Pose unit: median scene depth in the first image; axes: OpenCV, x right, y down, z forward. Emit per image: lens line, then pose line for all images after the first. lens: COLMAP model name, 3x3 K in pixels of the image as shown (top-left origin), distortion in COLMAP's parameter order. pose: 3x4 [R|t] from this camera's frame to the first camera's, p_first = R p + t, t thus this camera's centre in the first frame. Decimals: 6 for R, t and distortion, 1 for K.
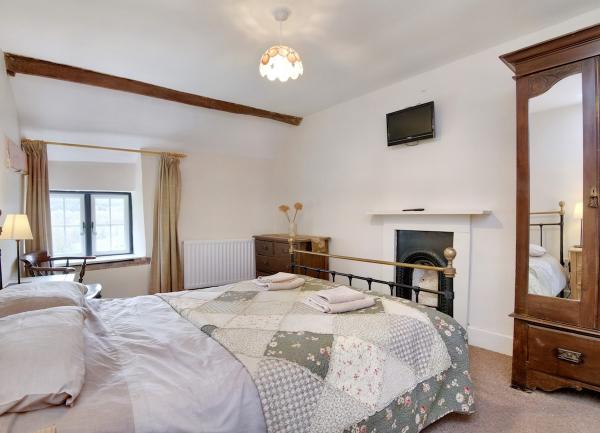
lens RADIAL K [[331.5, 0, 300.5], [0, 331.5, 230.7], [0, 0, 1]] dist [-0.040625, -0.000790]
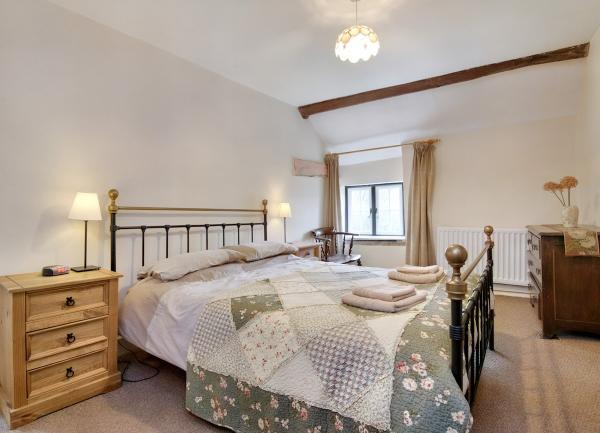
lens RADIAL K [[340.9, 0, 300.0], [0, 340.9, 216.5], [0, 0, 1]] dist [-0.044254, -0.000906]
pose [[0.268285, 0.012392, -0.963260, 0.565354], [-0.024745, 0.999676, 0.005968, 0.005358], [0.963022, 0.022235, 0.268505, 0.366825]]
